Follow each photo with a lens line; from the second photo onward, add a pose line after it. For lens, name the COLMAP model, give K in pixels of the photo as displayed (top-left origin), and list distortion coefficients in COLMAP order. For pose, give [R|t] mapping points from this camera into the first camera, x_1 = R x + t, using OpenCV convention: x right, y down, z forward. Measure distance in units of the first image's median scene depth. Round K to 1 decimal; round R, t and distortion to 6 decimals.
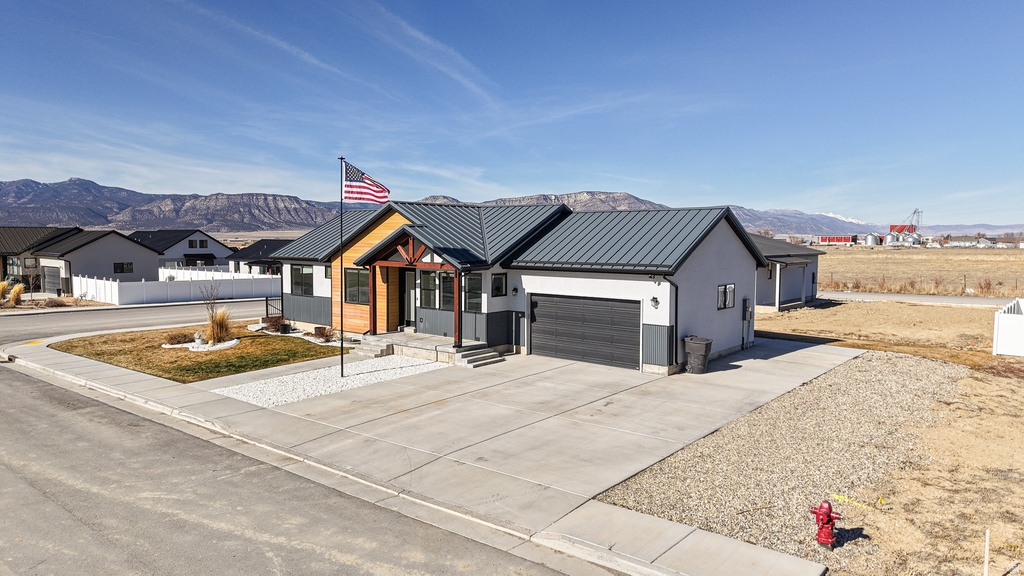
lens RADIAL K [[684.4, 0, 511.5], [0, 684.4, 293.5], [0, 0, 1]] dist [0.045348, -0.057434]
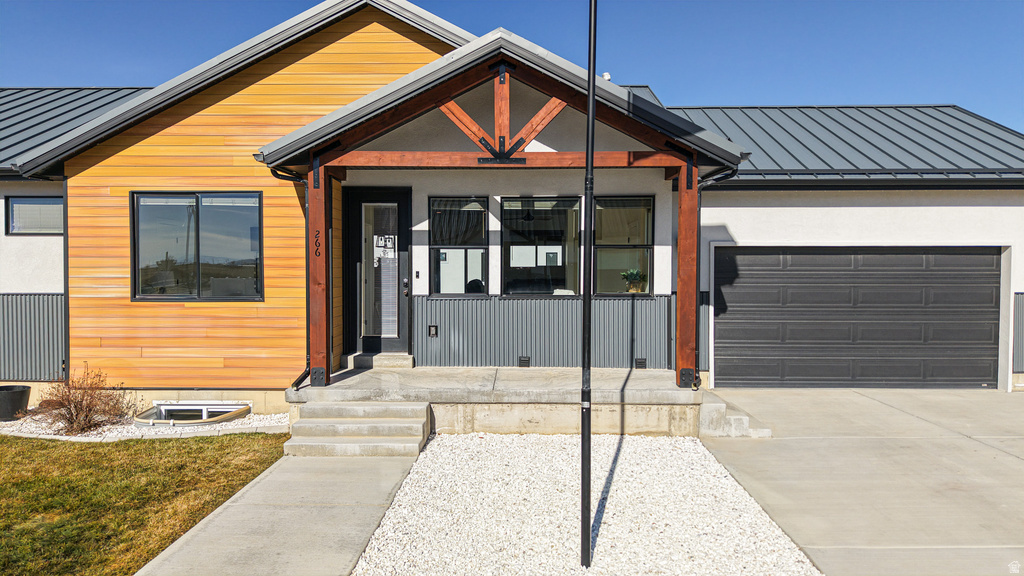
lens RADIAL K [[684.4, 0, 511.5], [0, 684.4, 293.5], [0, 0, 1]] dist [0.045348, -0.057434]
pose [[0.782662, -0.025965, 0.621905, -0.352490], [0.055792, 0.998034, -0.028546, 0.033735], [-0.619942, 0.057039, 0.782572, 0.734211]]
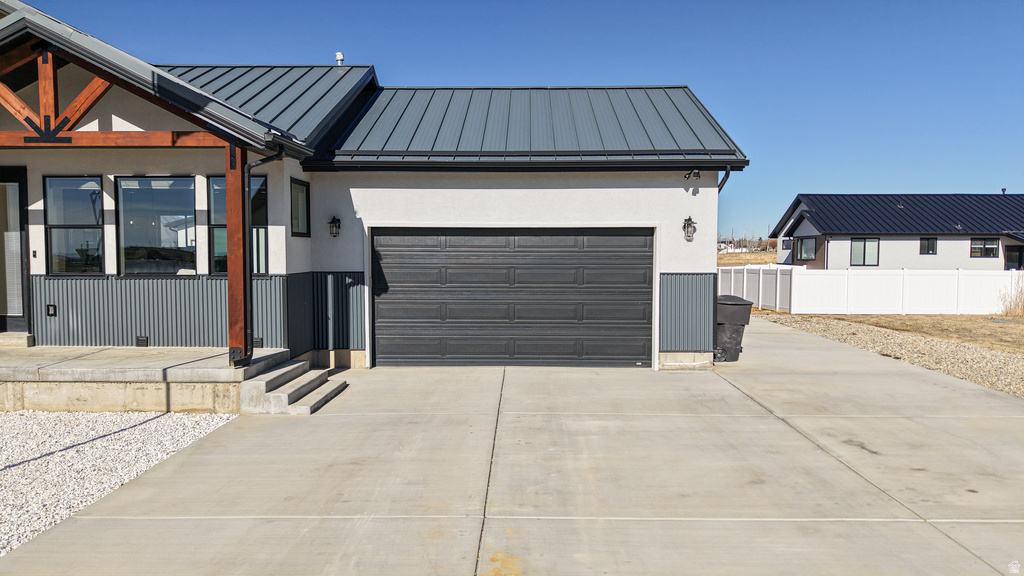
lens RADIAL K [[684.4, 0, 511.5], [0, 684.4, 293.5], [0, 0, 1]] dist [0.045348, -0.057434]
pose [[0.779136, -0.042080, 0.625441, -0.183813], [0.054357, 0.998521, -0.000534, 0.046579], [-0.624494, 0.034413, 0.780271, 0.593567]]
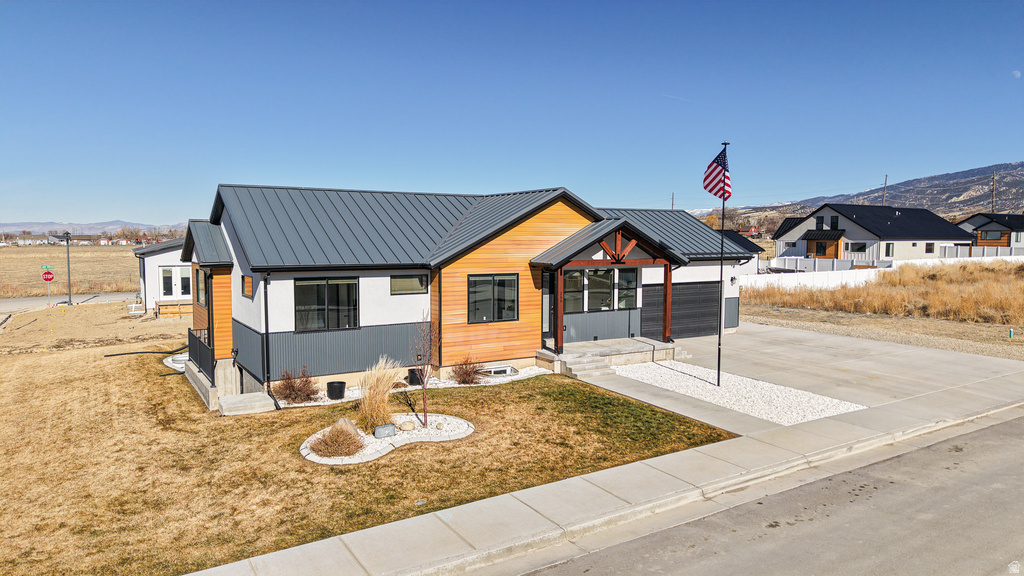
lens RADIAL K [[684.4, 0, 511.5], [0, 684.4, 293.5], [0, 0, 1]] dist [0.045348, -0.057434]
pose [[0.322110, -0.081461, 0.943191, -1.032122], [0.078152, 0.995179, 0.059261, -0.065246], [-0.943471, 0.054624, 0.326924, 0.837802]]
